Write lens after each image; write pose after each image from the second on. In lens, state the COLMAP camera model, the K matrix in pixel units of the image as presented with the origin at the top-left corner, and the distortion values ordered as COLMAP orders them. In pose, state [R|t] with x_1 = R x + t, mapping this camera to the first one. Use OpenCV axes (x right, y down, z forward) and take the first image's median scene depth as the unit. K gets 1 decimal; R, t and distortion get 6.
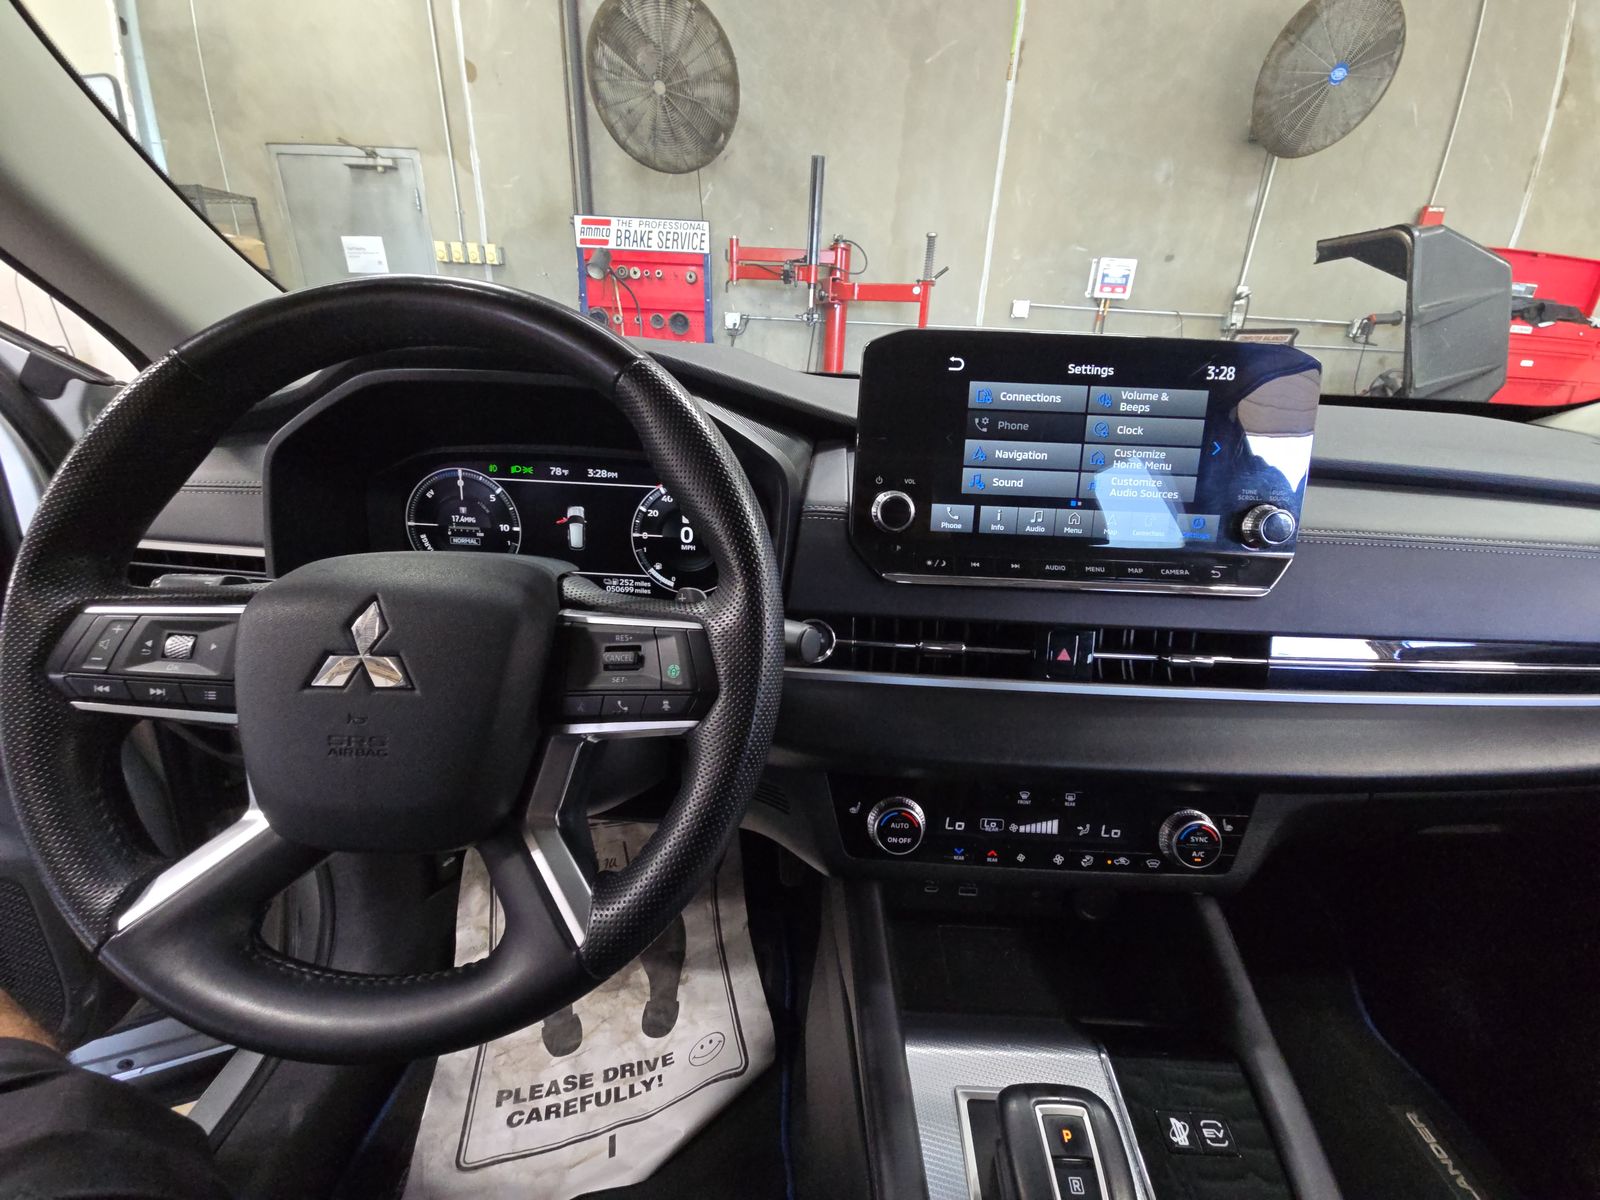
lens RADIAL K [[641.4, 0, 805.6], [0, 641.4, 608.1], [0, 0, 1]] dist [0.002356, -0.003646]
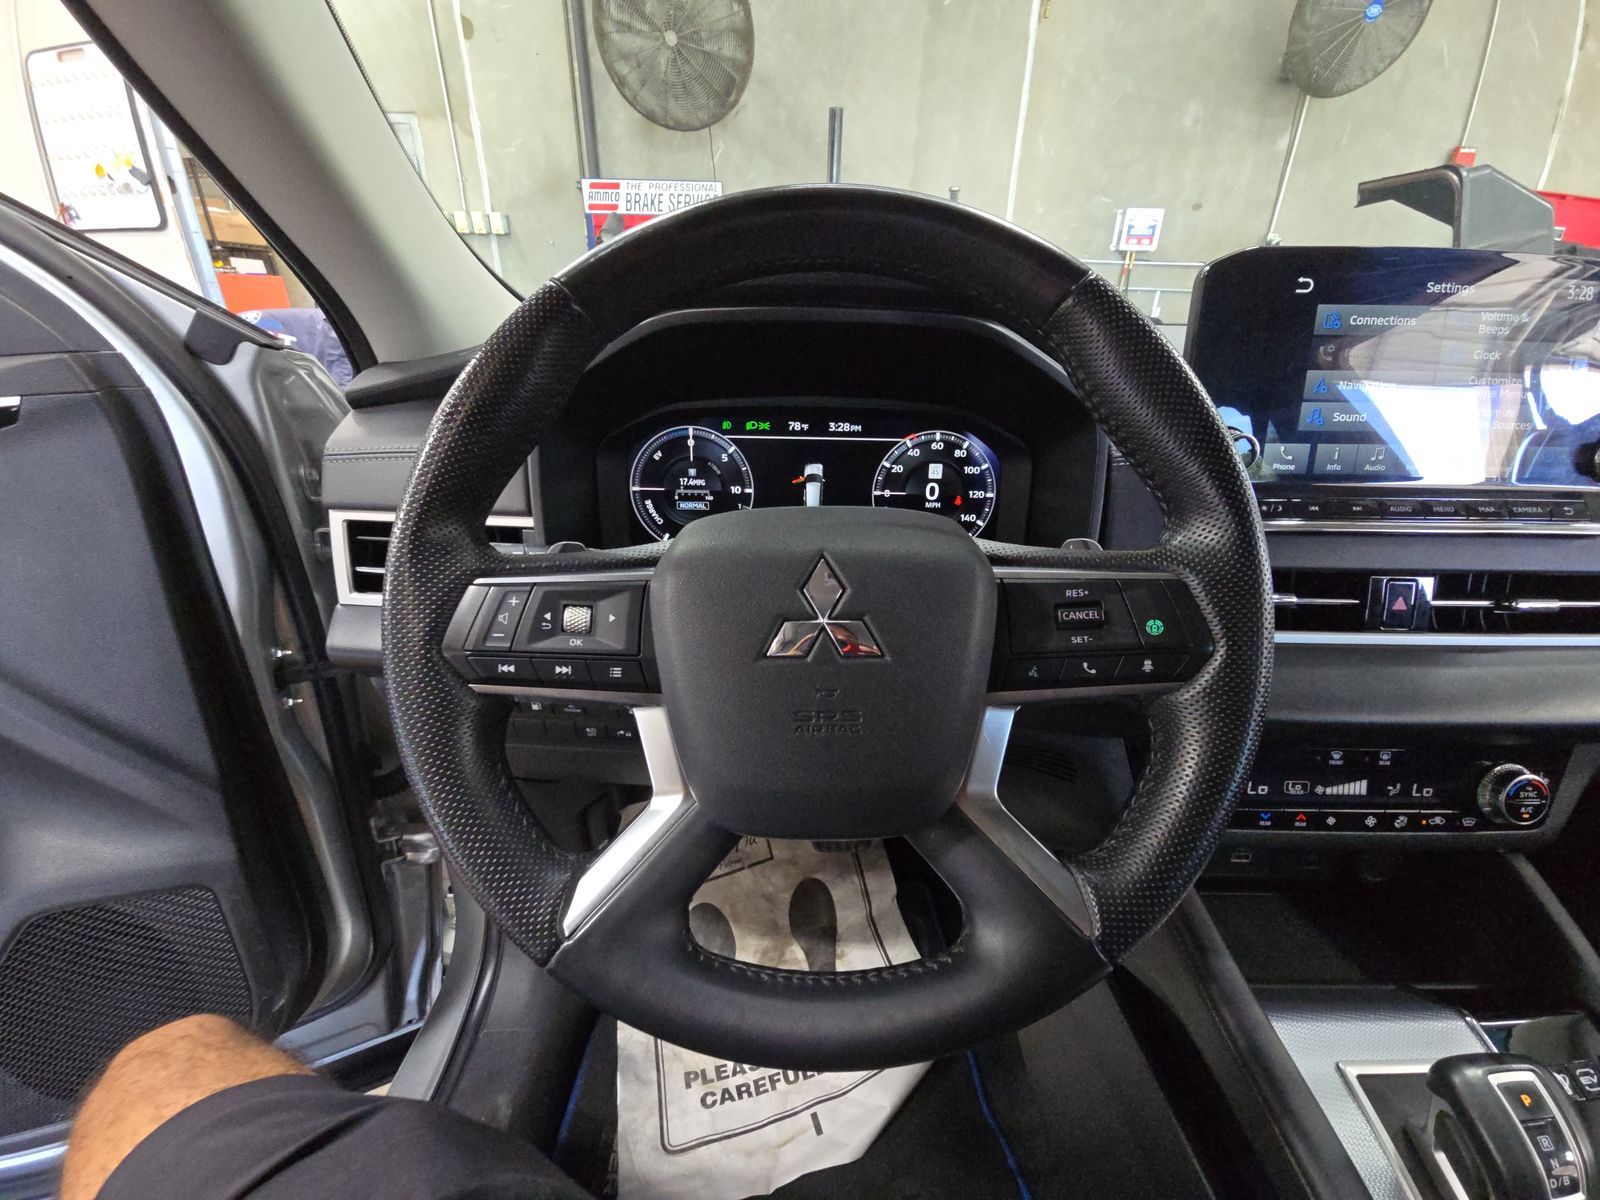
lens RADIAL K [[640.2, 0, 804.8], [0, 640.2, 608.9], [0, 0, 1]] dist [0.010566, -0.010796]
pose [[0.999471, -0.032328, 0.003468, -0.279803], [0.032151, 0.998573, 0.042640, 0.007800], [-0.004841, -0.042506, 0.999084, 0.047659]]
